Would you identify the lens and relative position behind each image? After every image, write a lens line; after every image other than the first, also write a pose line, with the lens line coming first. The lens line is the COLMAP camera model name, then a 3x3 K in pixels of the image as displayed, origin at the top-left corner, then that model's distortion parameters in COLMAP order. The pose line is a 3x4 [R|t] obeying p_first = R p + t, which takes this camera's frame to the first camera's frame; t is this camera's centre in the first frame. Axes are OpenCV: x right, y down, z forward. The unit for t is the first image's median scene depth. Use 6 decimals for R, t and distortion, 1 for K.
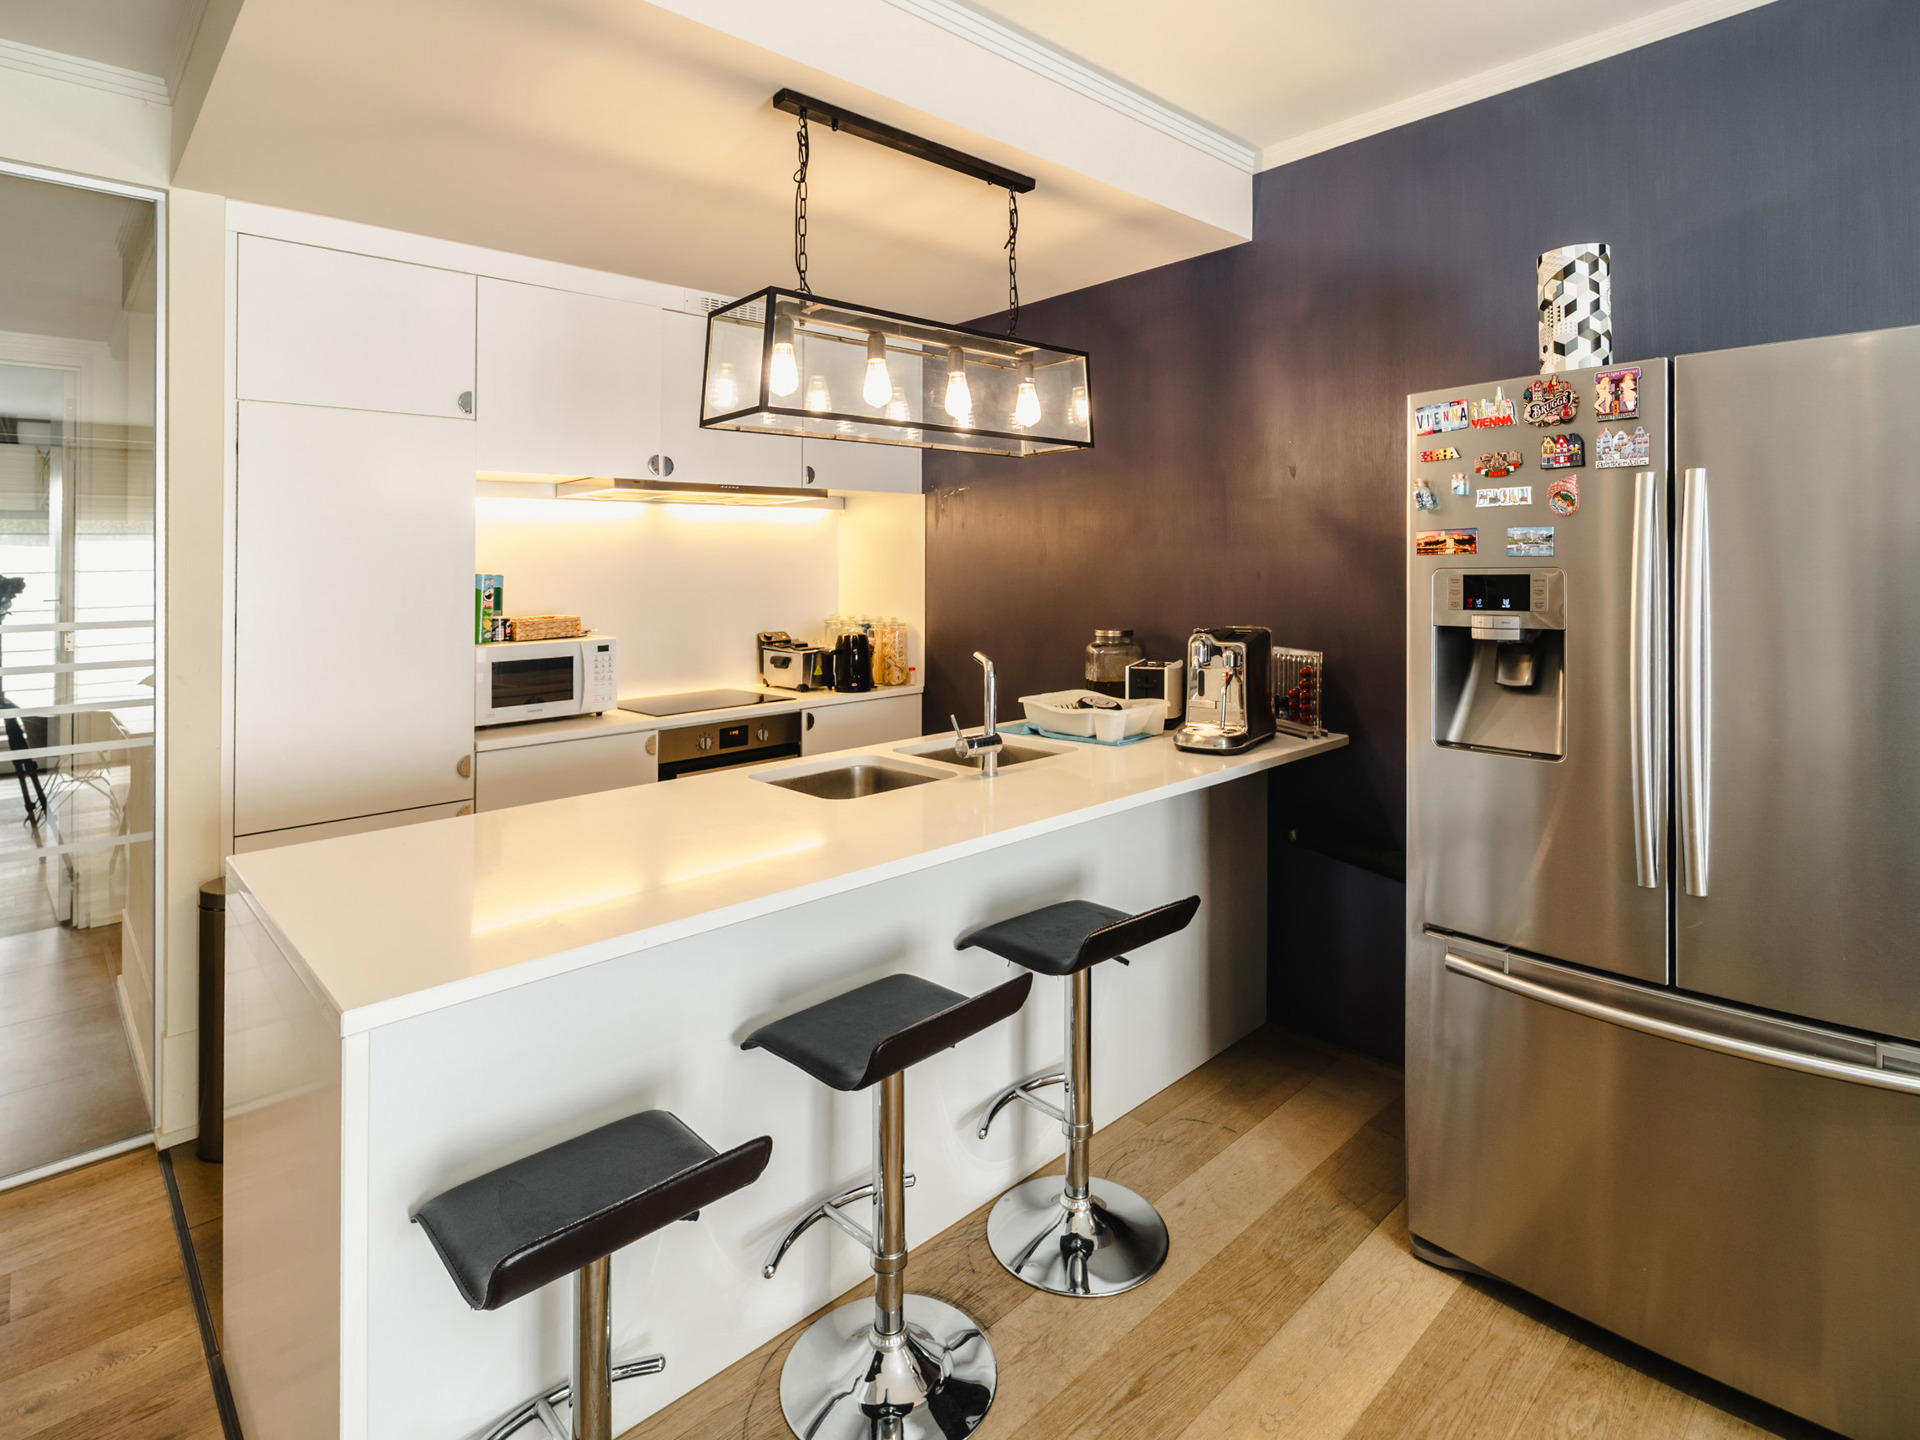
lens RADIAL K [[1021.4, 0, 986.0], [0, 1021.4, 552.5], [0, 0, 1]] dist [0.001172, 0.000530]
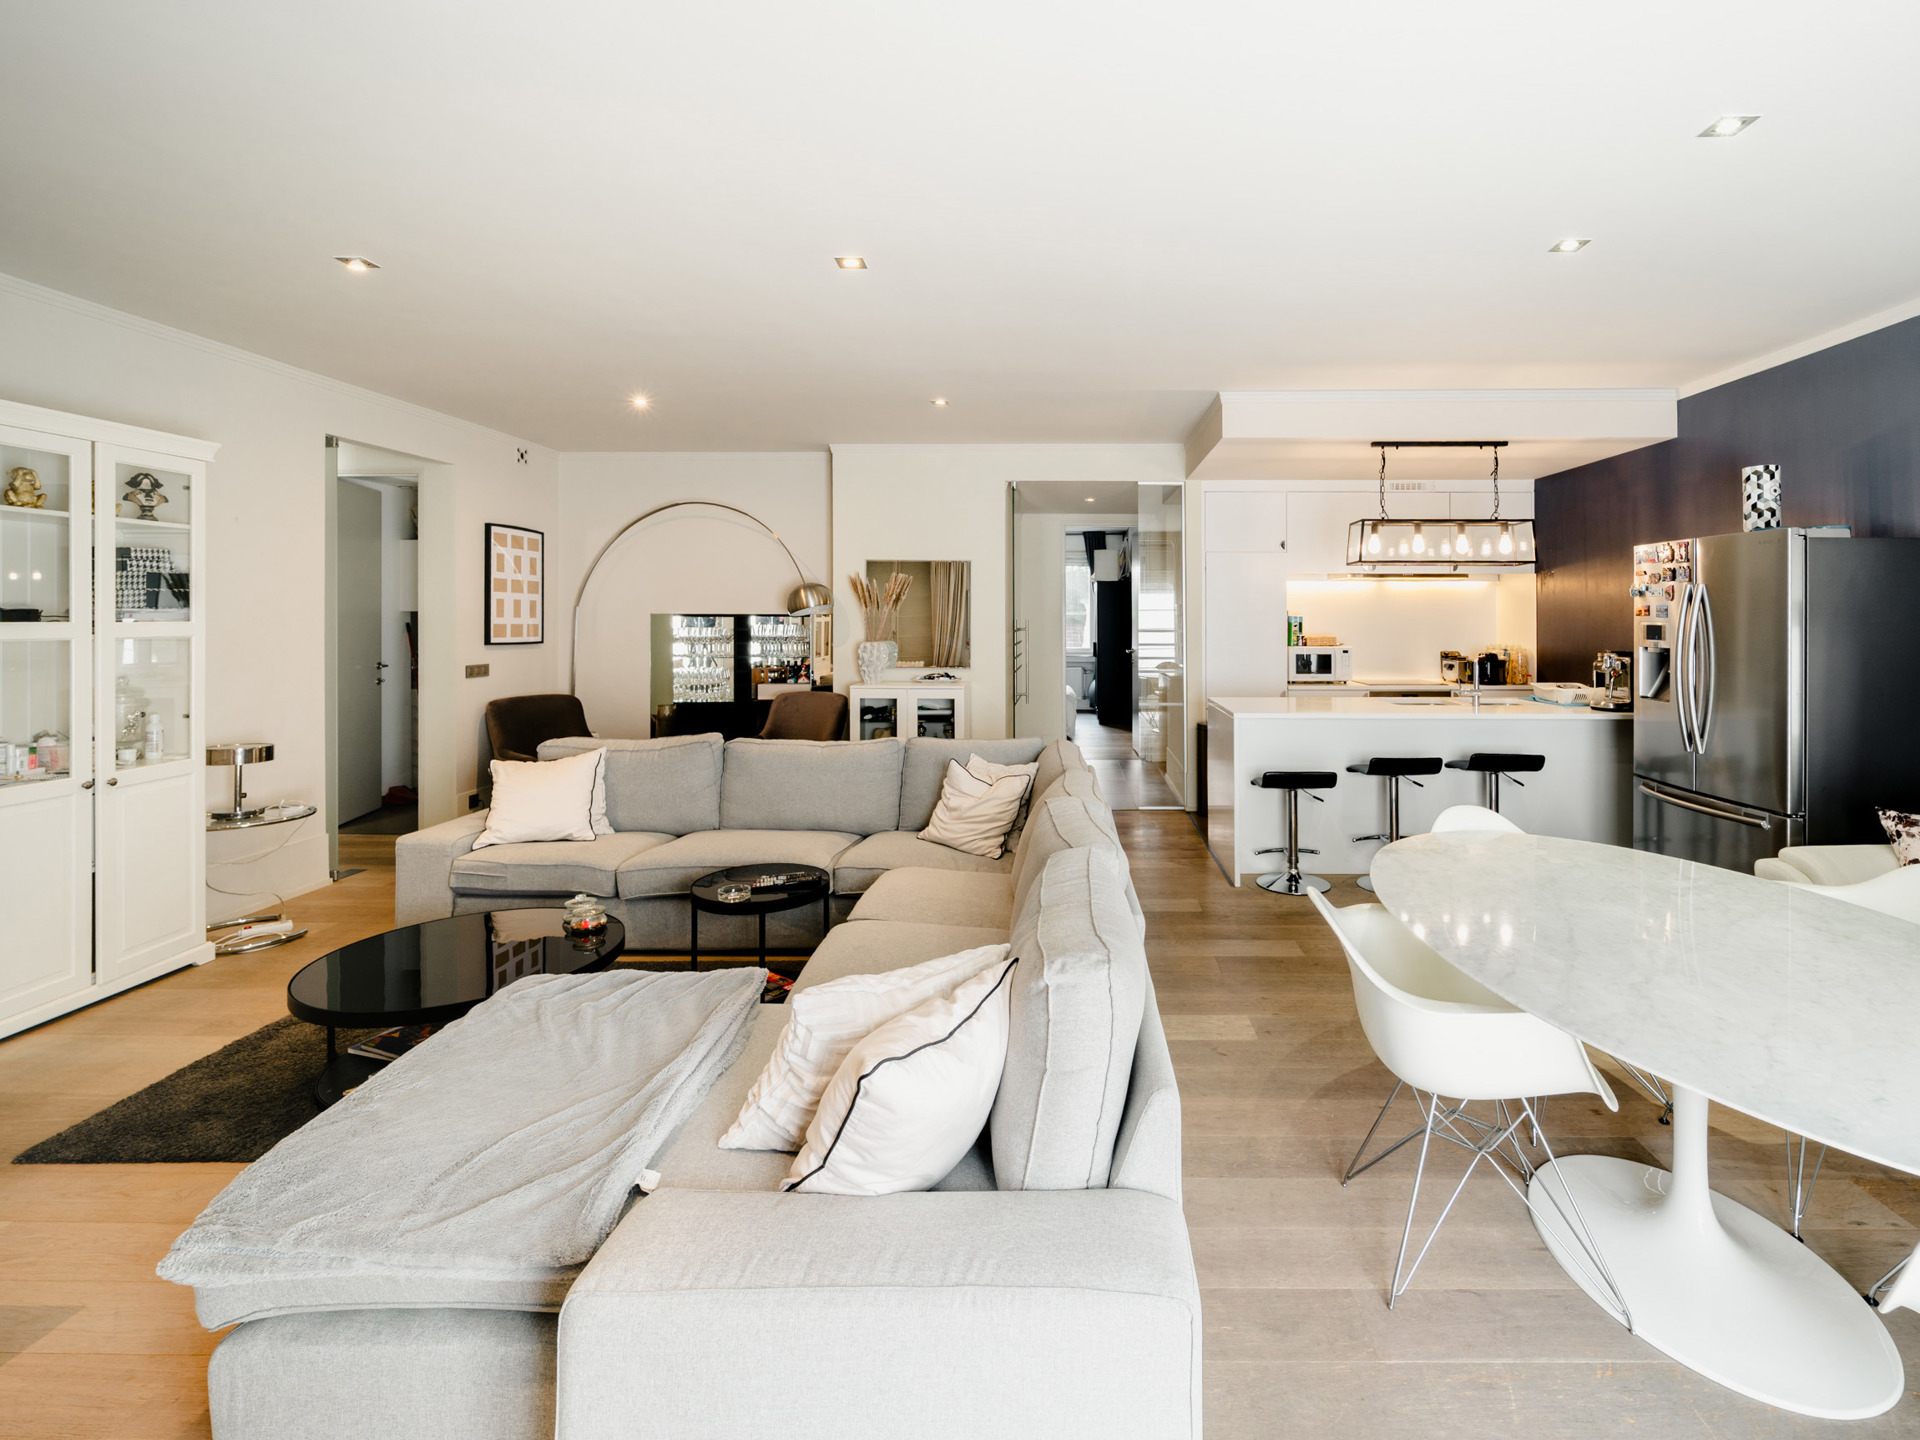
lens RADIAL K [[1021.4, 0, 986.0], [0, 1021.4, 552.5], [0, 0, 1]] dist [0.001172, 0.000530]
pose [[0.678014, -0.028623, -0.734491, 0.937696], [0.000514, 0.999260, -0.038467, -0.044461], [0.735048, 0.025704, 0.677527, -1.374480]]
